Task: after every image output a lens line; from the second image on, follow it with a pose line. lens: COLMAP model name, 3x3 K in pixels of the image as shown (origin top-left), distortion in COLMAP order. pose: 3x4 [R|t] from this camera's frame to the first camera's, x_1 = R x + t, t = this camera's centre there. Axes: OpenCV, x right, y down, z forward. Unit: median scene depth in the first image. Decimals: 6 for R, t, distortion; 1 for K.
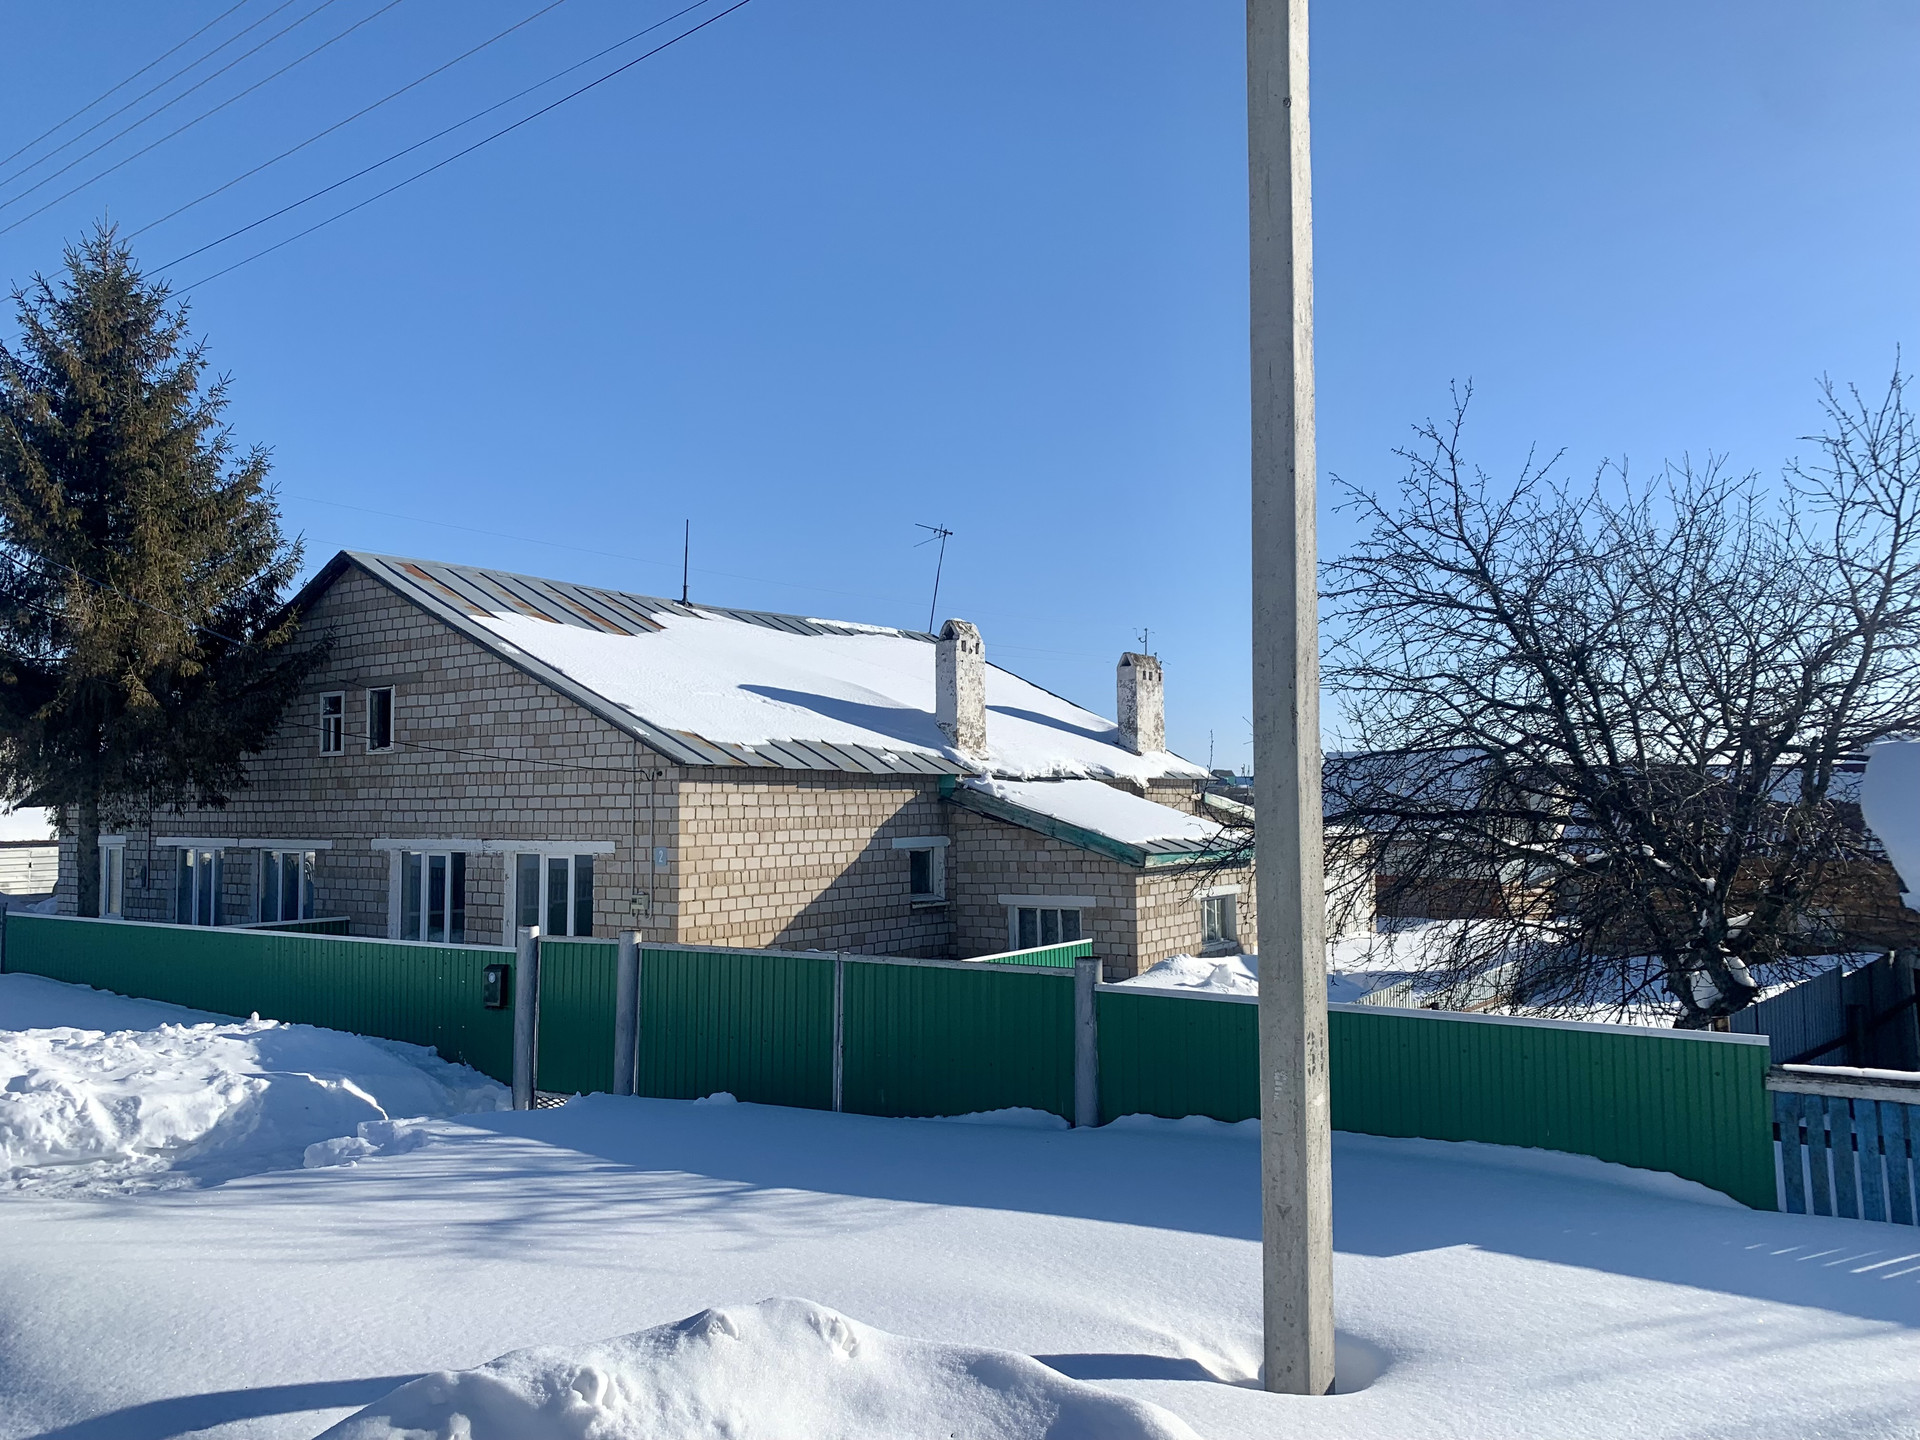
lens RADIAL K [[1434.6, 0, 953.0], [0, 1434.6, 712.3], [0, 0, 1]] dist [0.002336, -0.001592]
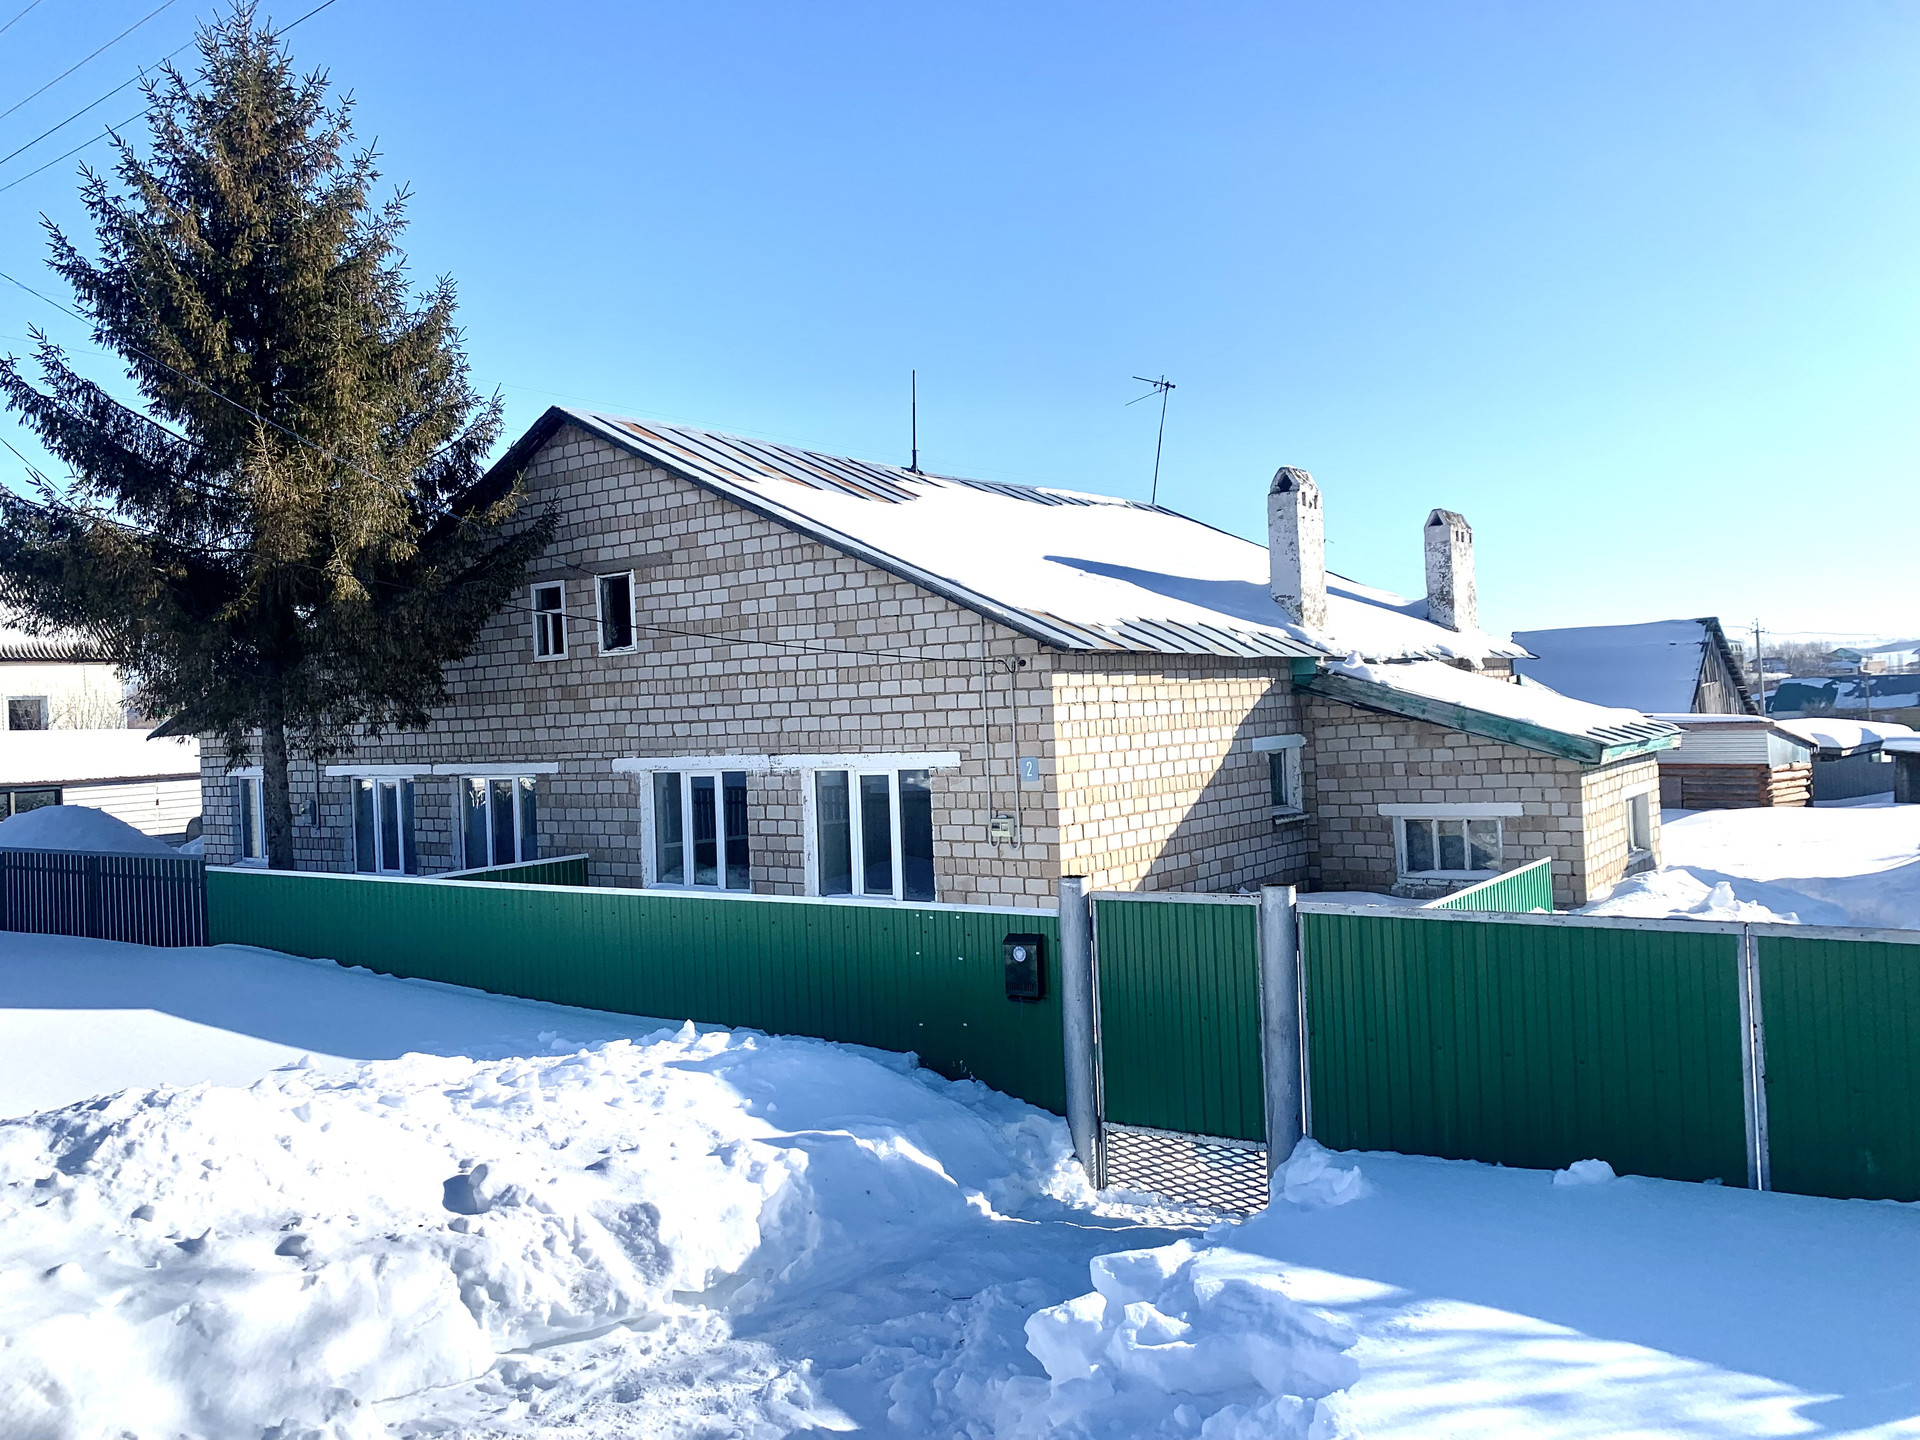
lens RADIAL K [[1459.0, 0, 949.9], [0, 1459.0, 688.5], [0, 0, 1]] dist [0.130847, -0.245058]
pose [[0.998720, -0.032946, -0.038391, -0.181941], [0.034847, 0.998143, 0.049953, 0.013070], [0.036674, -0.051227, 0.998013, 0.174989]]
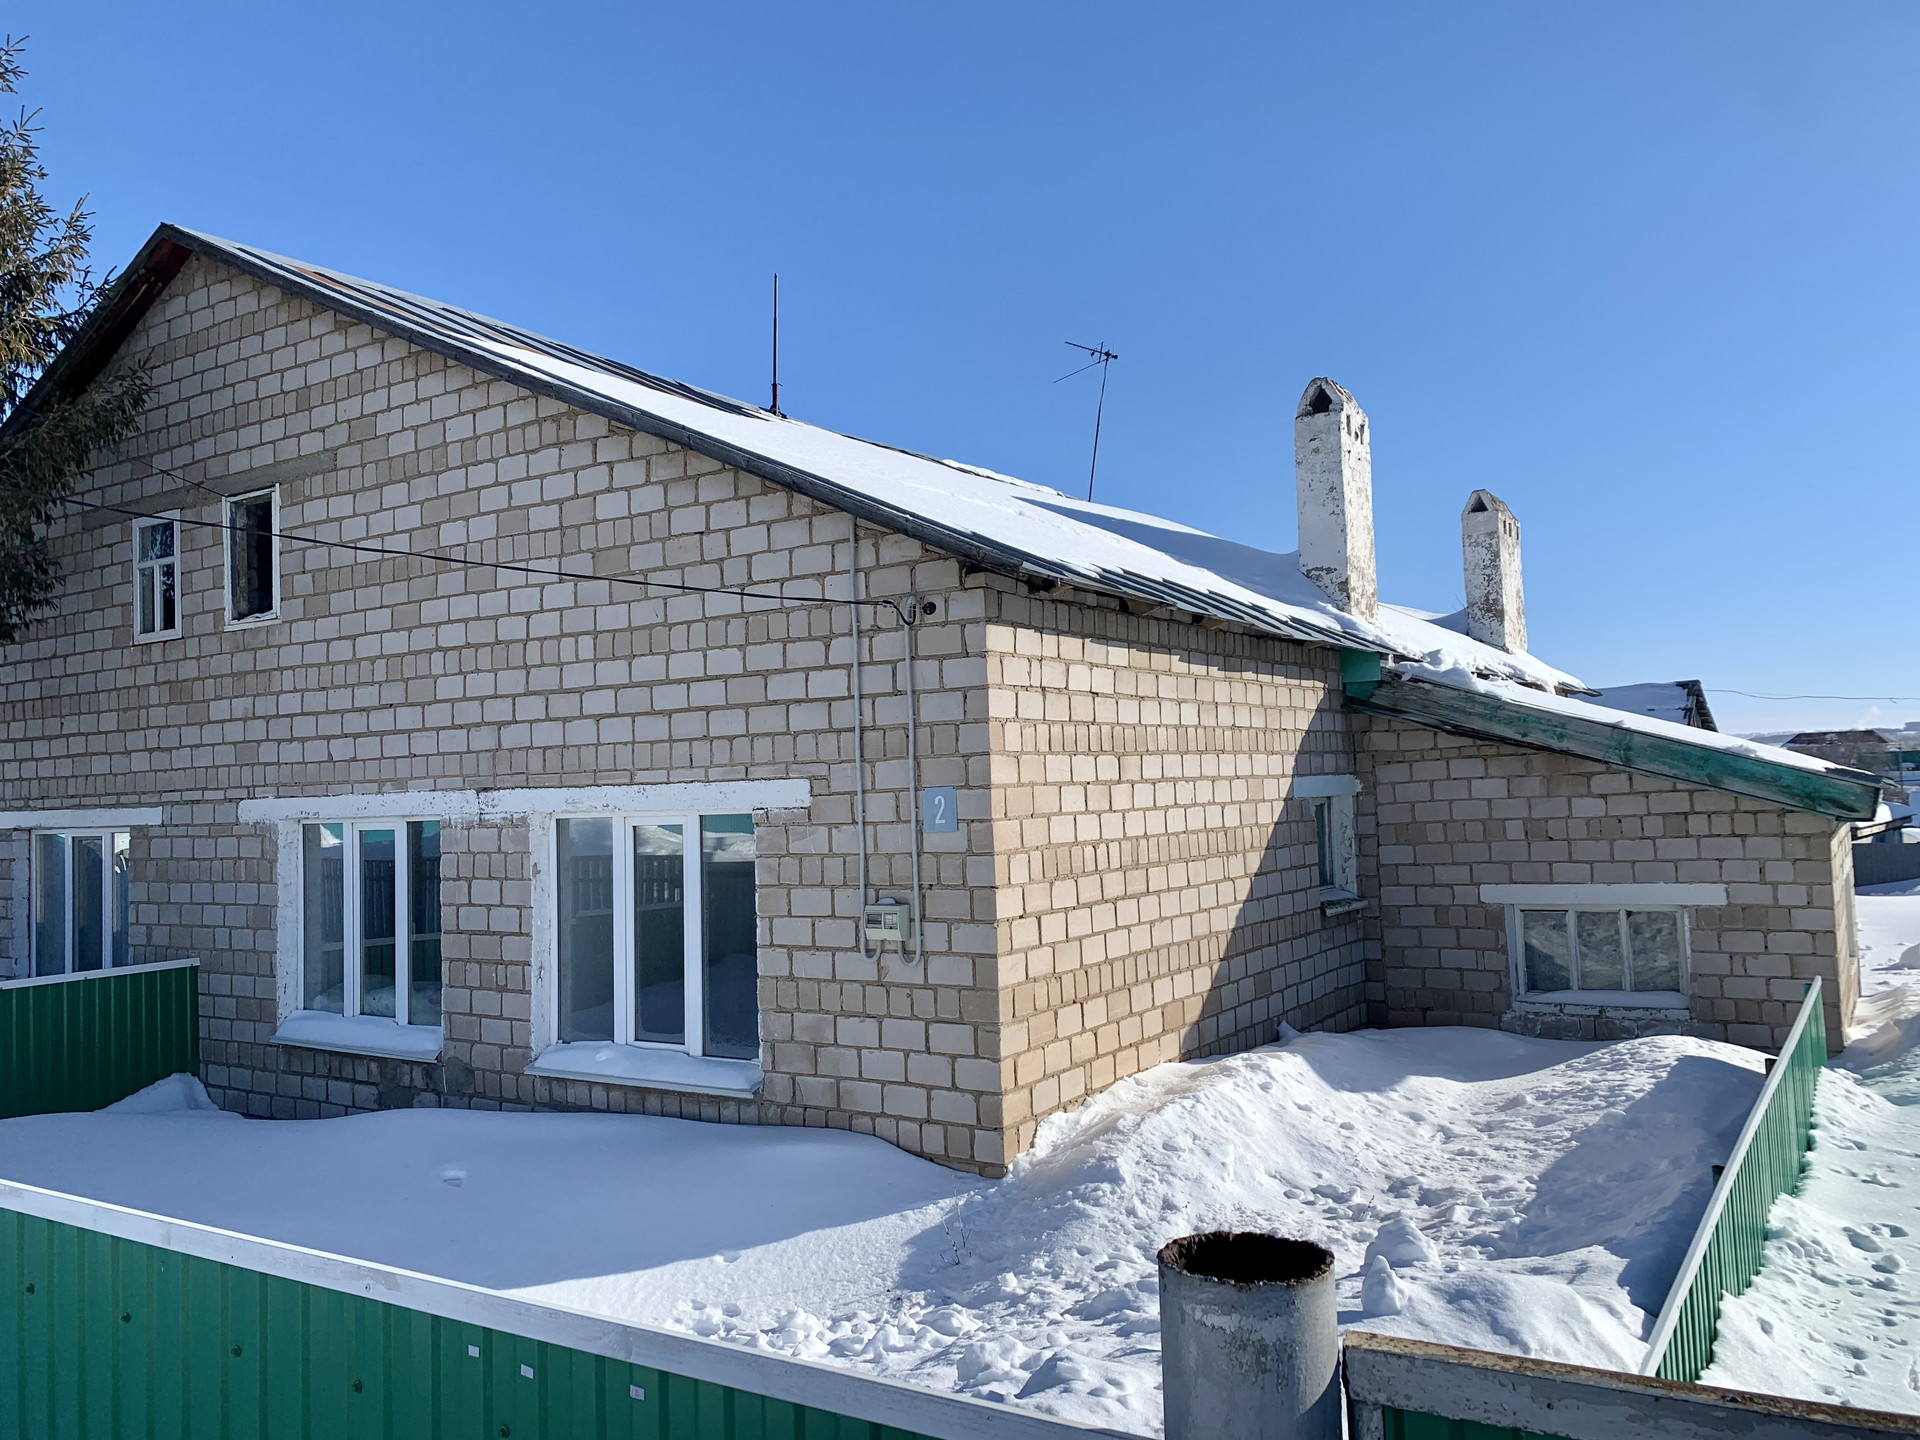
lens RADIAL K [[1505.6, 0, 932.5], [0, 1505.6, 710.0], [0, 0, 1]] dist [0.009097, 0.005996]
pose [[0.999527, -0.020066, 0.023324, -0.182147], [0.019806, 0.999740, 0.011339, 0.056918], [-0.023545, -0.010872, 0.999664, 0.485757]]
